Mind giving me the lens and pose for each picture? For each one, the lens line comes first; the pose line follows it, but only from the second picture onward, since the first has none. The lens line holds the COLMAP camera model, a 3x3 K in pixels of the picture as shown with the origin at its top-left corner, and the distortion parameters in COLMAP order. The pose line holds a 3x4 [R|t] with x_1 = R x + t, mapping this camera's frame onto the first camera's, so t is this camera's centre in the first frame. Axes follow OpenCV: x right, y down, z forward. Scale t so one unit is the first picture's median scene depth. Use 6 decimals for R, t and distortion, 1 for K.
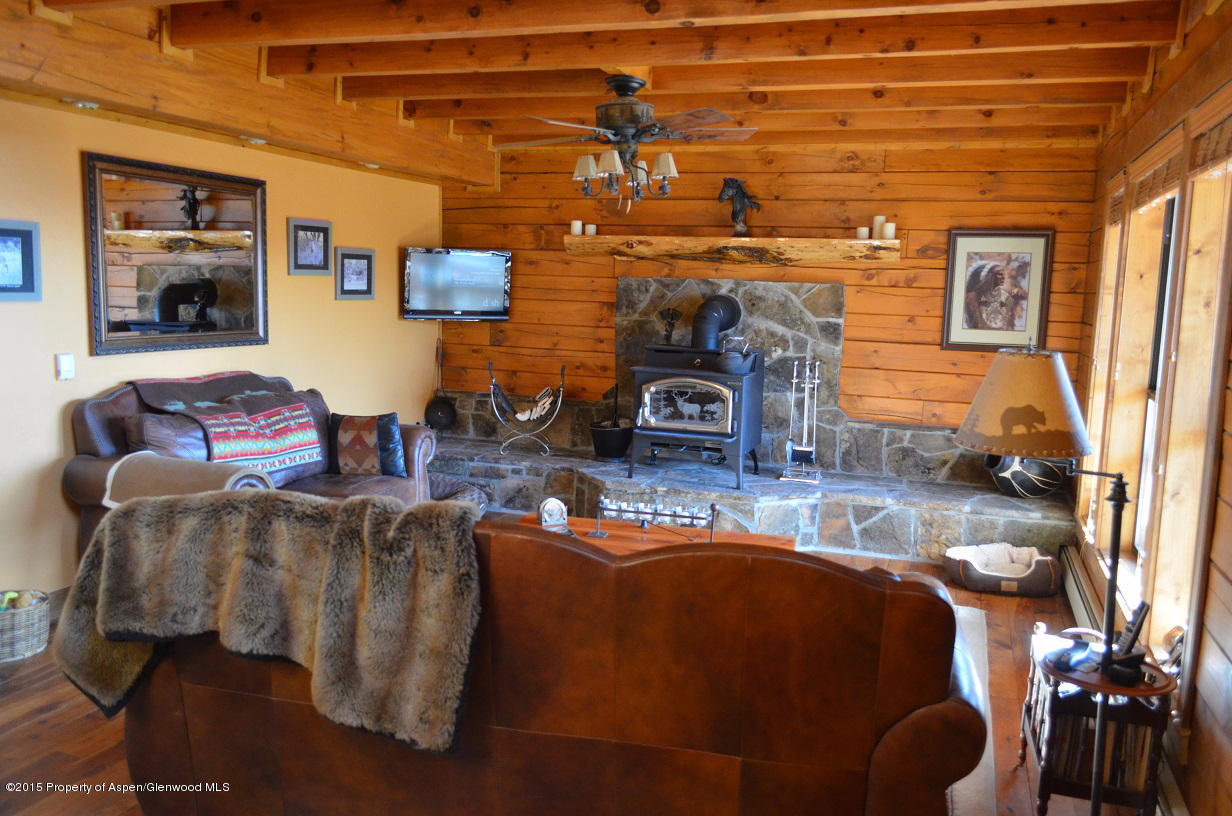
lens RADIAL K [[968.0, 0, 620.6], [0, 968.0, 409.7], [0, 0, 1]] dist [-0.010821, 0.006800]
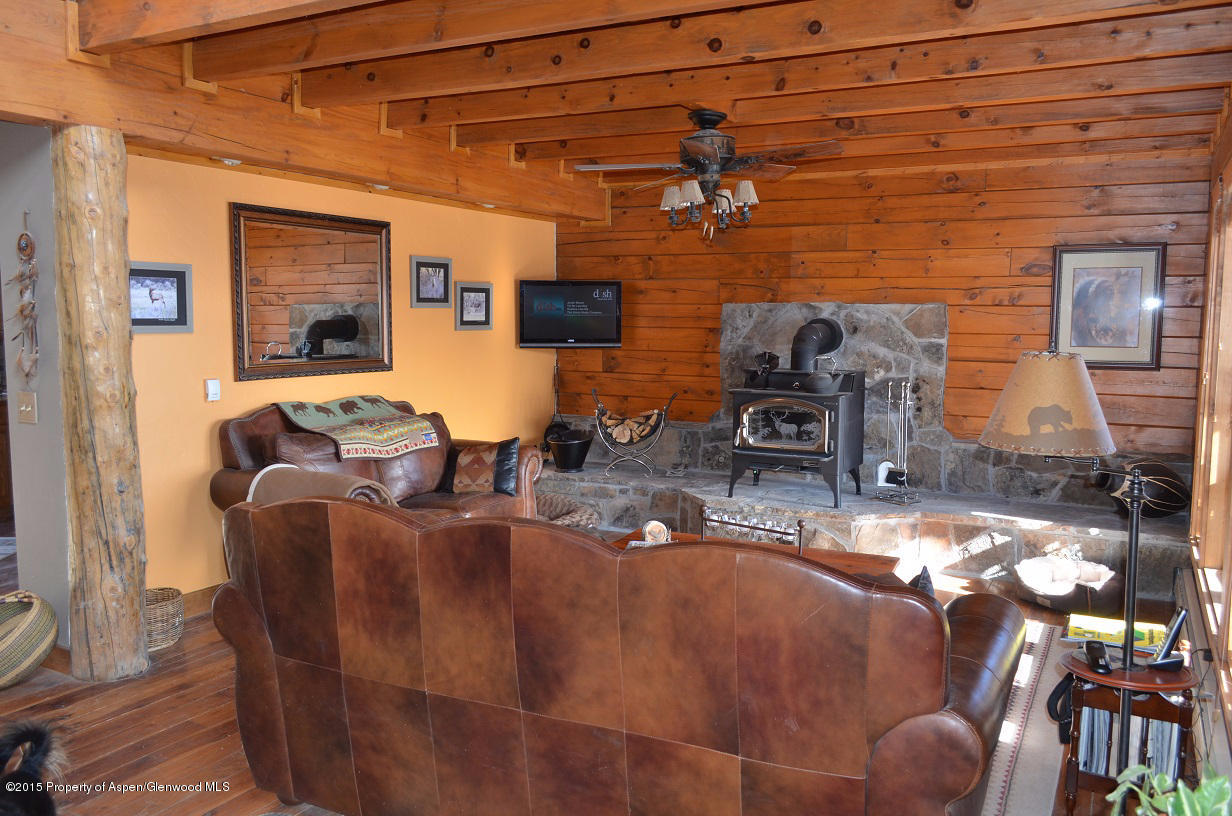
lens RADIAL K [[968.0, 0, 619.2], [0, 968.0, 411.9], [0, 0, 1]] dist [-0.010821, 0.006800]
pose [[0.988178, -0.007936, -0.153107, 0.050548], [0.002736, 0.999413, -0.034145, 0.014764], [0.153288, 0.033323, 0.987620, -0.035118]]
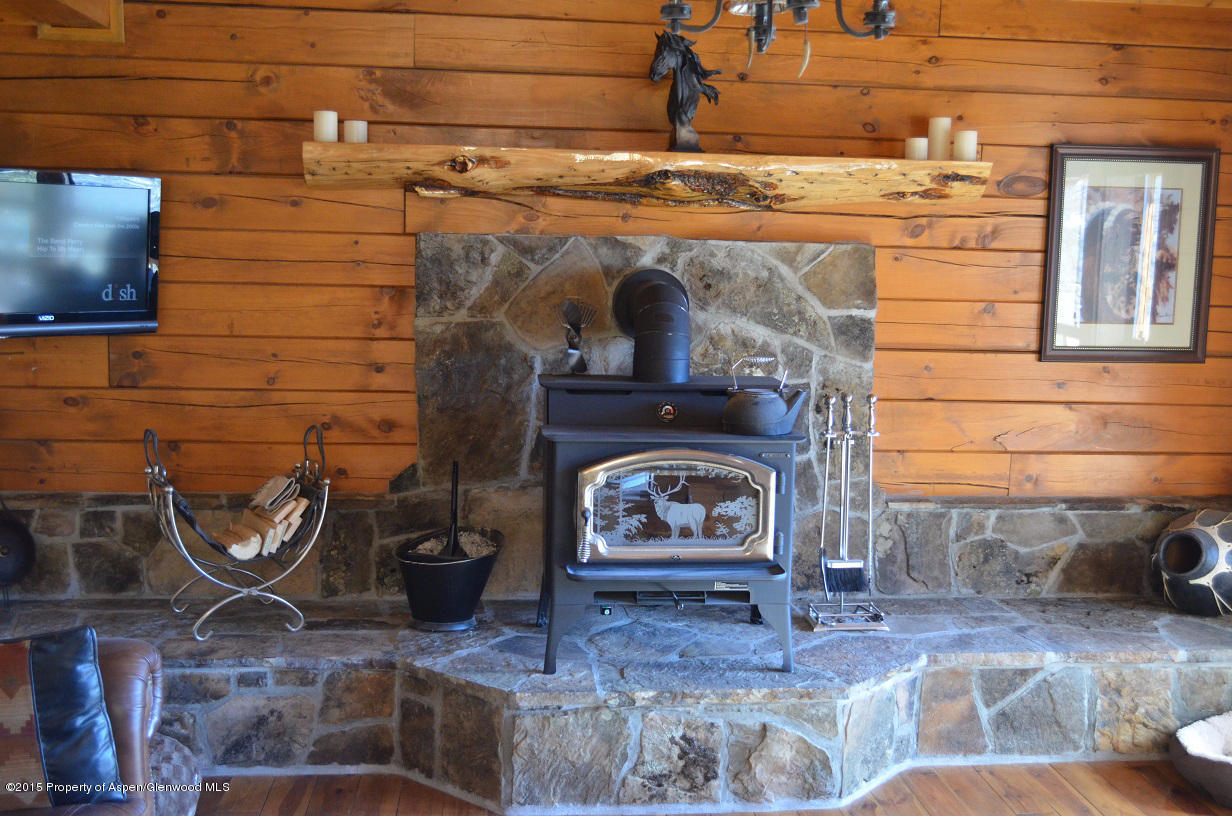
lens RADIAL K [[1360.7, 0, 623.7], [0, 1360.7, 407.8], [0, 0, 1]] dist [-0.021058, 0.000000]
pose [[0.904109, -0.060688, 0.422970, -0.219806], [0.060764, 0.998063, 0.013318, -0.060346], [-0.422959, 0.013661, 0.906046, 0.394011]]
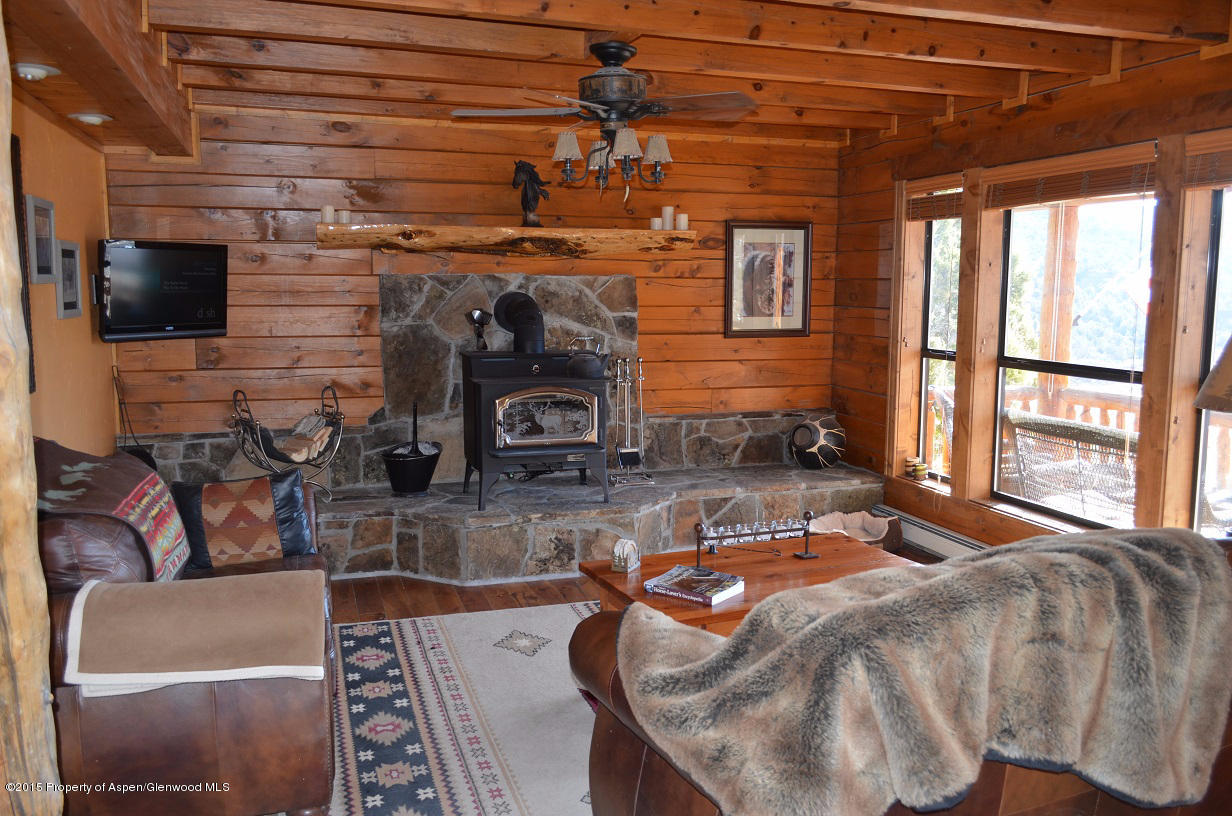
lens RADIAL K [[1029.6, 0, 626.5], [0, 1029.6, 411.1], [0, 0, 1]] dist [-0.019453, -0.005344]
pose [[0.789035, -0.103068, 0.605640, -0.422460], [0.099946, 0.994229, 0.038987, -0.038097], [-0.606163, 0.029769, 0.794783, 0.198475]]
